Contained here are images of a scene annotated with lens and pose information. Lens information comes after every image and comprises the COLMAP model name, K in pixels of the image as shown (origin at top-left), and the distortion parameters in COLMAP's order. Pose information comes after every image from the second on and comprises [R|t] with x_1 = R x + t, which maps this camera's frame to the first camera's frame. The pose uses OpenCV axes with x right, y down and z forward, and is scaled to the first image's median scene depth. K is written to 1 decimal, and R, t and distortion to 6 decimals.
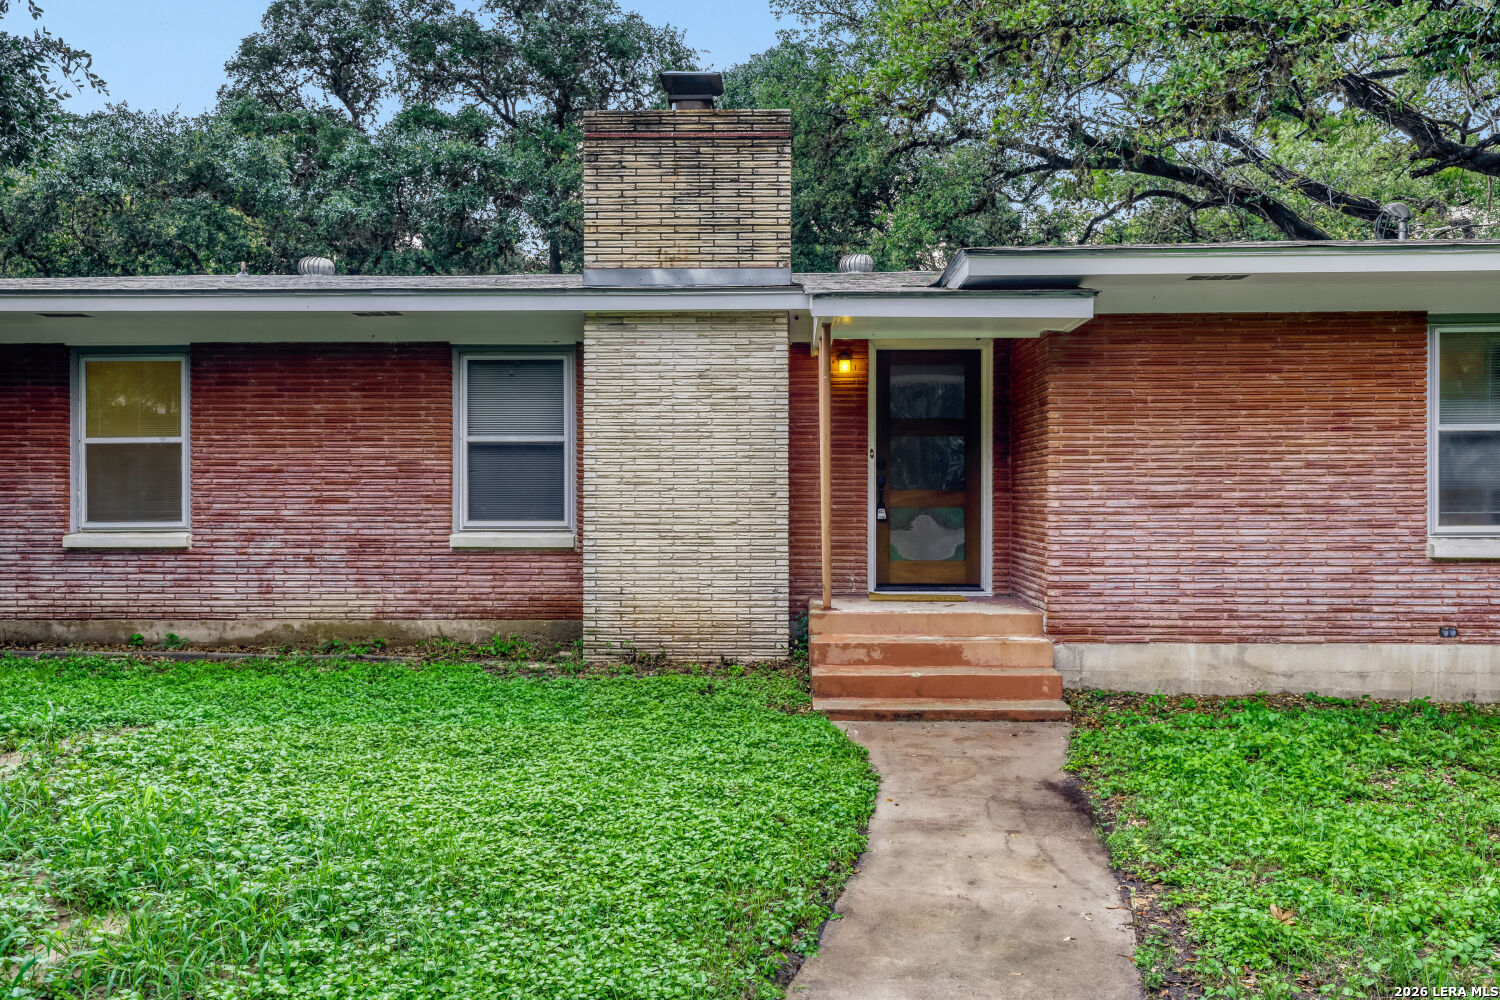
lens RADIAL K [[1182.8, 0, 750.0], [0, 1182.8, 500.0], [0, 0, 1]] dist [0.021560, -0.000337]
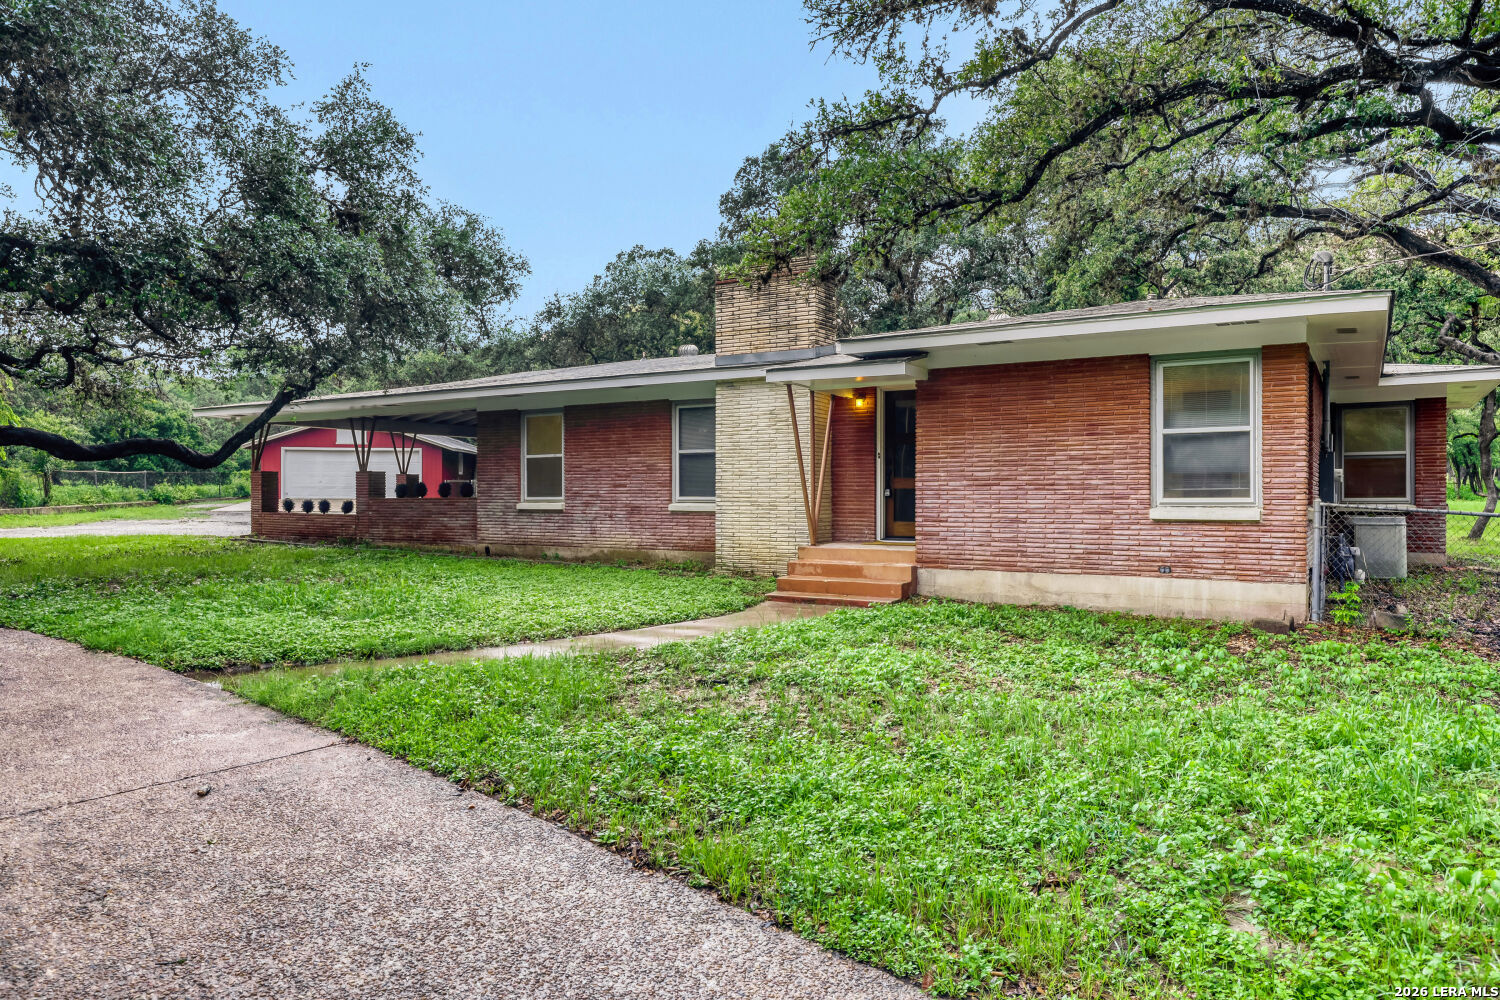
lens RADIAL K [[1024.0, 0, 750.0], [0, 1024.0, 500.0], [0, 0, 1]] dist [0.003025, -0.001535]
pose [[0.857182, 0.003052, -0.515004, 0.710171], [-0.001929, 0.999994, 0.002715, 0.019558], [0.515010, -0.001334, 0.857183, -0.314784]]
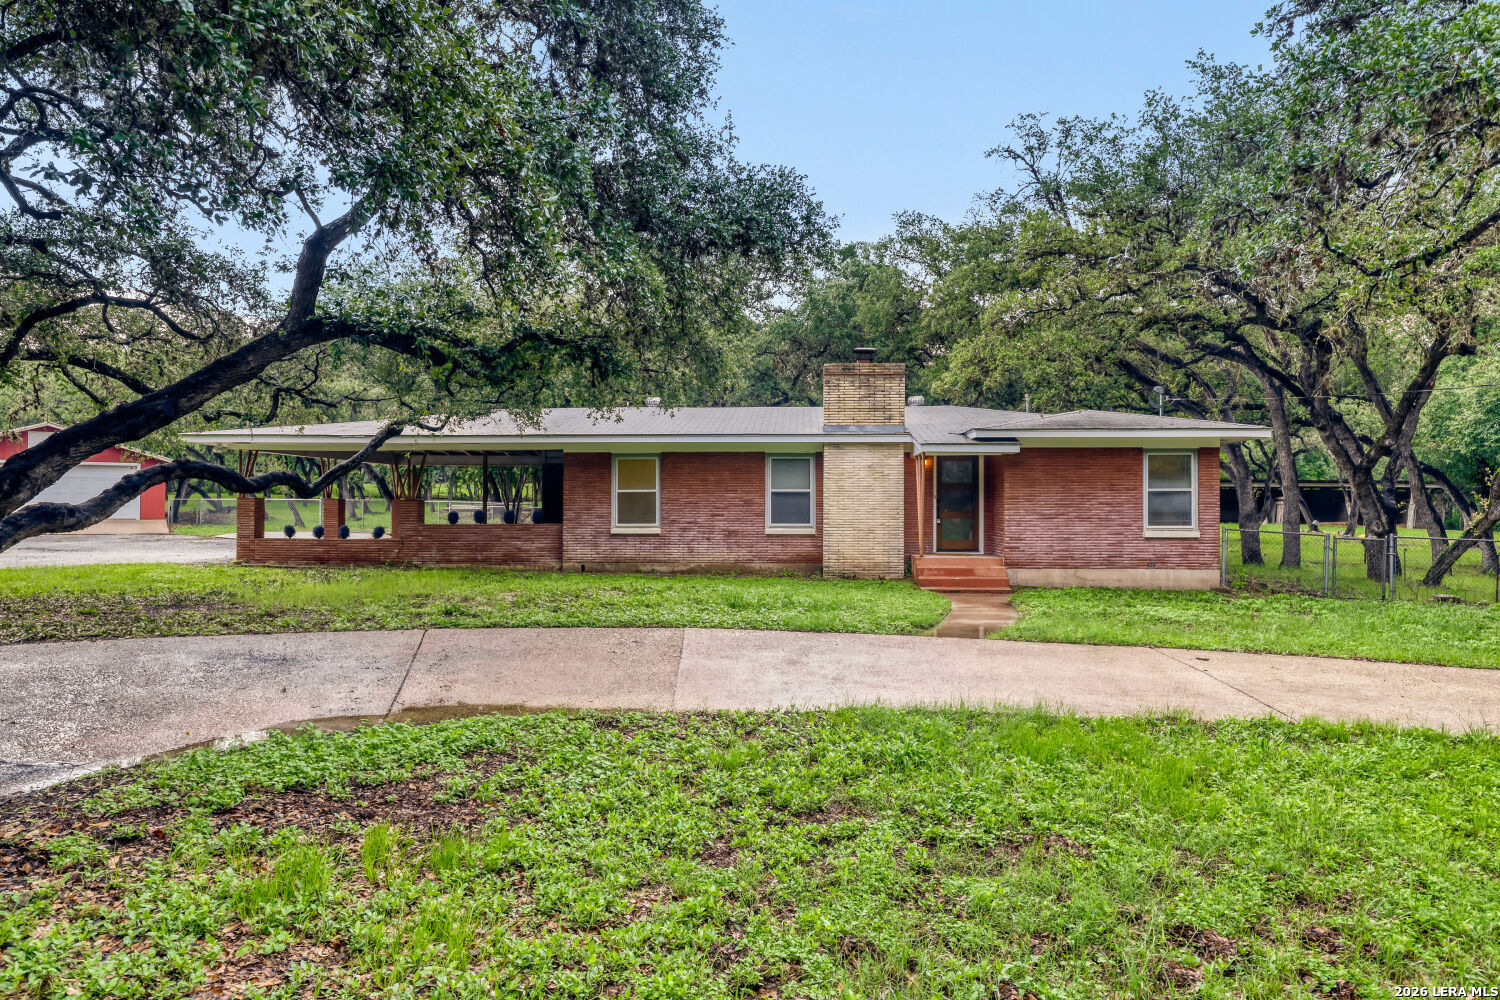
lens RADIAL K [[1024.0, 0, 750.0], [0, 1024.0, 500.0], [0, 0, 1]] dist [0.003025, -0.001535]
pose [[0.999841, 0.002956, -0.017601, -0.260865], [-0.003207, 0.999894, -0.014214, -0.001163], [0.017557, 0.014269, 0.999744, -1.218877]]
